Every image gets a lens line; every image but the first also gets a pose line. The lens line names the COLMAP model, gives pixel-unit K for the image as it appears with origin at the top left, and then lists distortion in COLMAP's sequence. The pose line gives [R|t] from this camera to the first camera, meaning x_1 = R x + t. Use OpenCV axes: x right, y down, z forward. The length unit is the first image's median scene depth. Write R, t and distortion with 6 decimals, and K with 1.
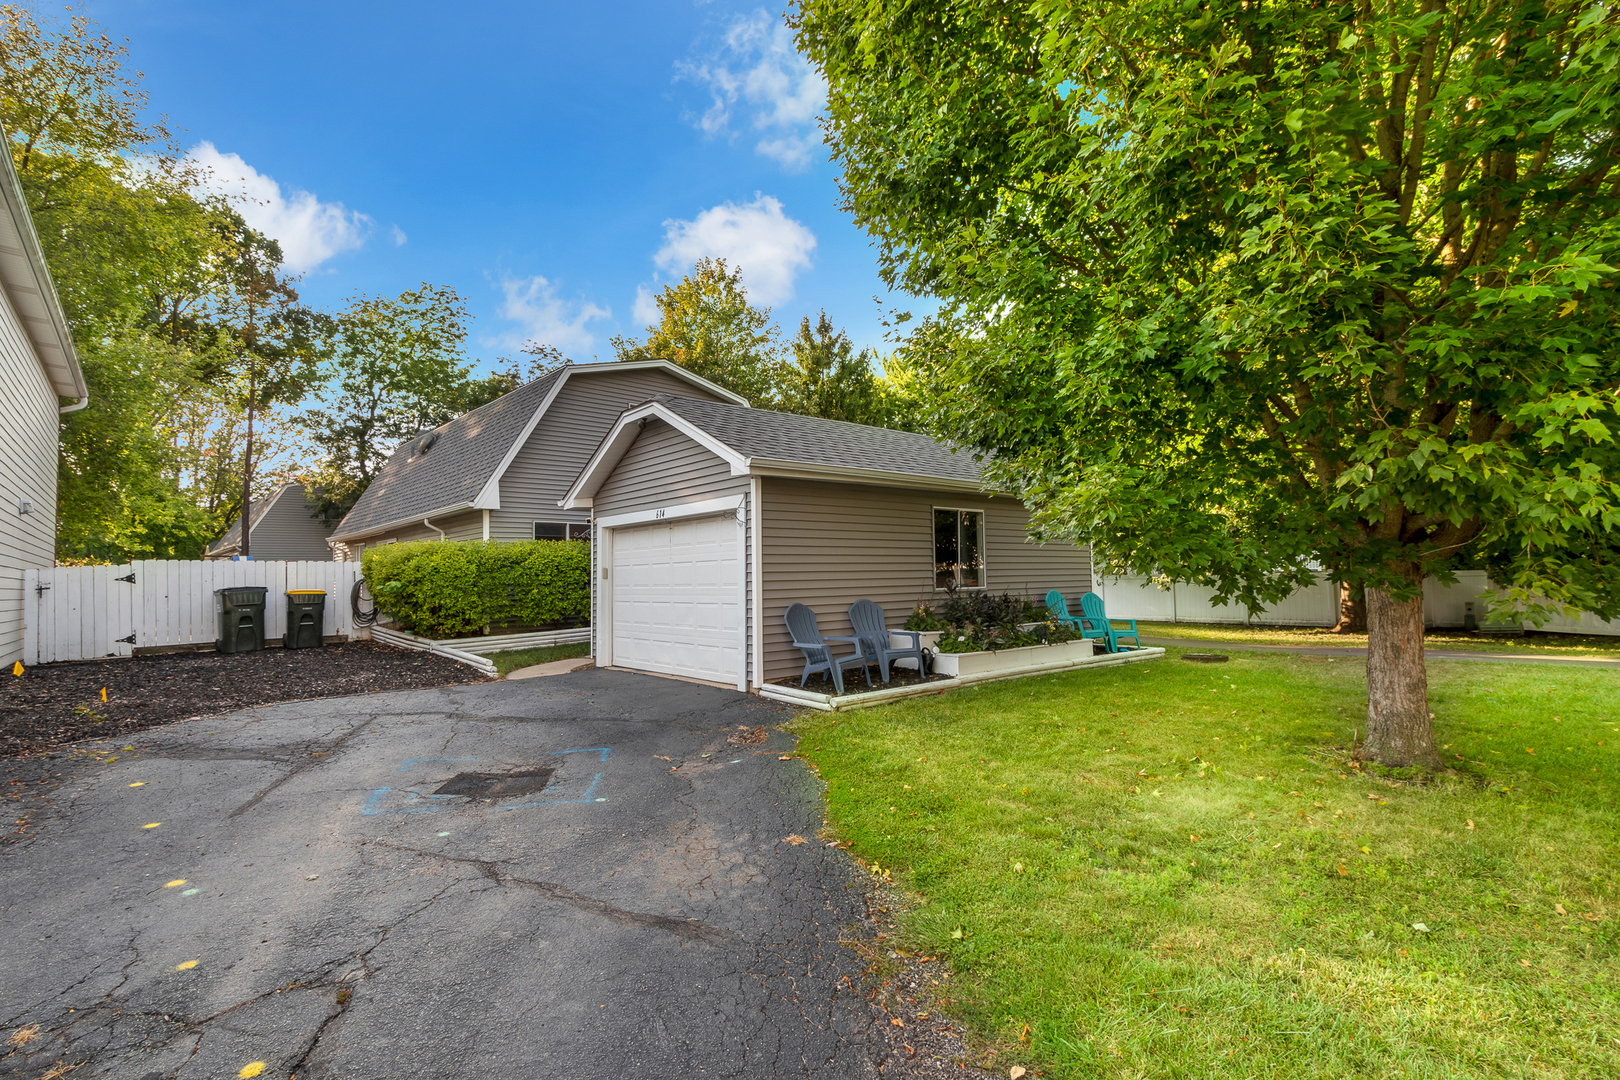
lens RADIAL K [[783.3, 0, 824.5], [0, 783.3, 553.6], [0, 0, 1]] dist [0.001244, -0.002996]
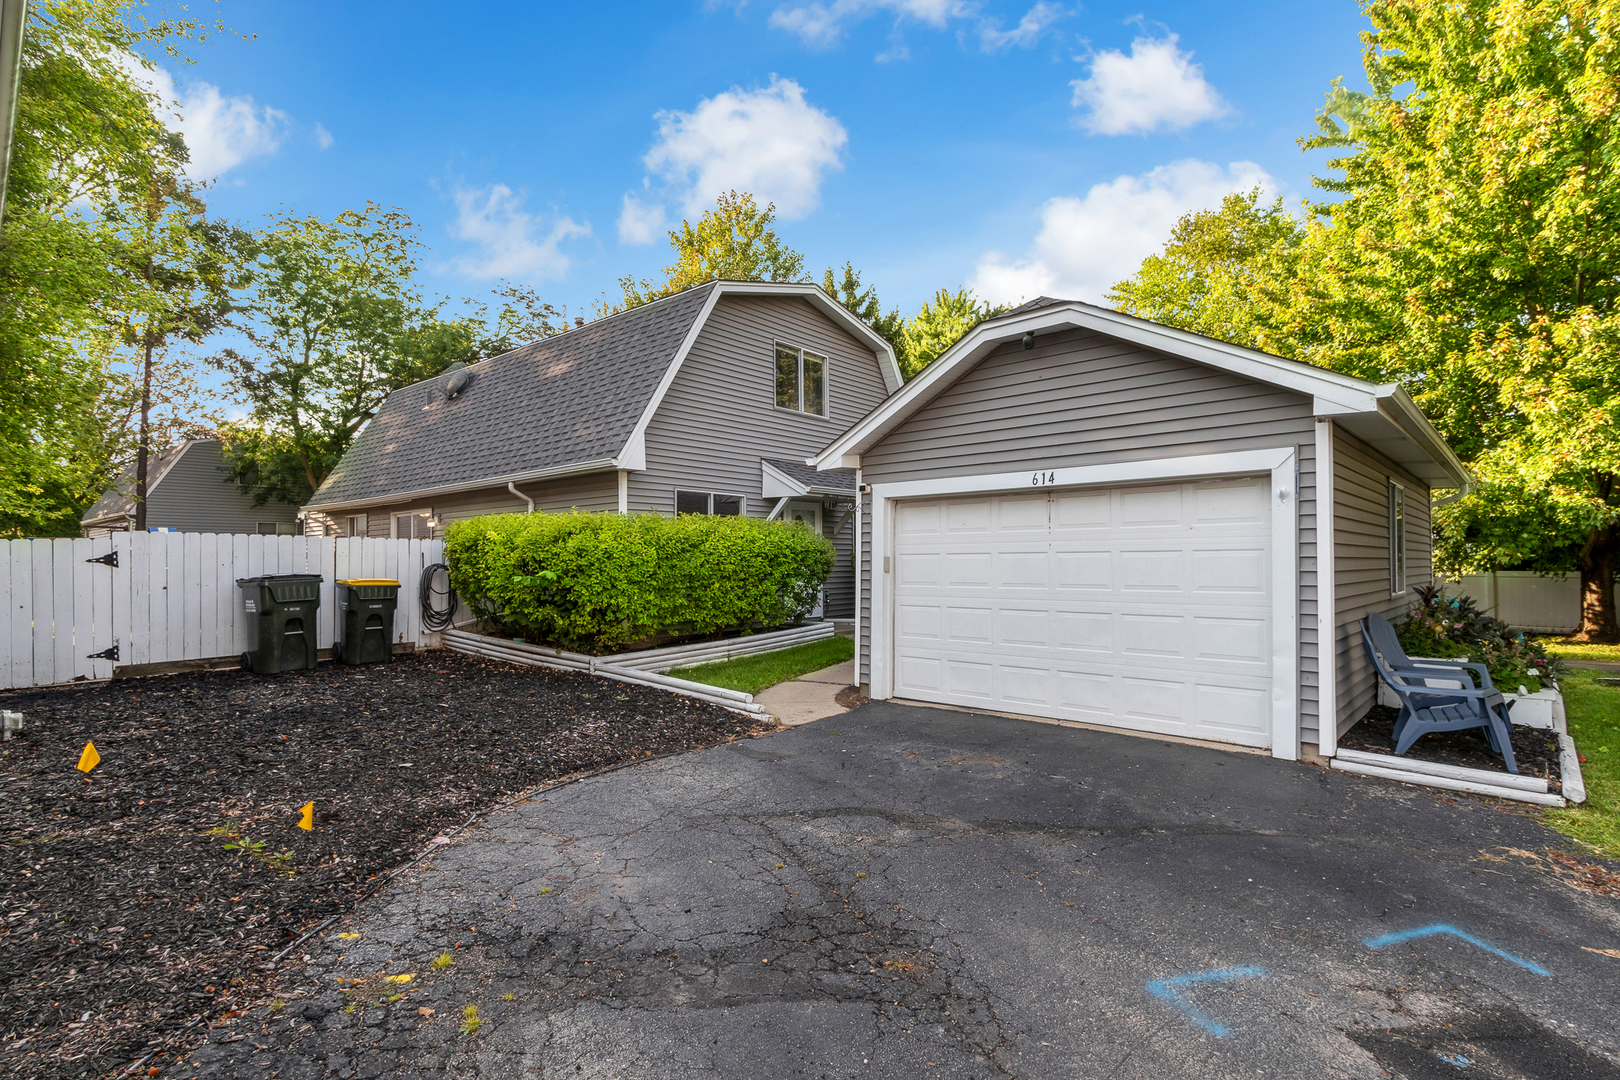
lens RADIAL K [[783.3, 0, 804.4], [0, 783.3, 565.5], [0, 0, 1]] dist [0.001244, -0.002996]
pose [[0.992635, 0.015388, 0.120162, -0.342370], [-0.019607, 0.999229, 0.034009, 0.003183], [-0.119546, -0.036115, 0.992172, 0.253096]]
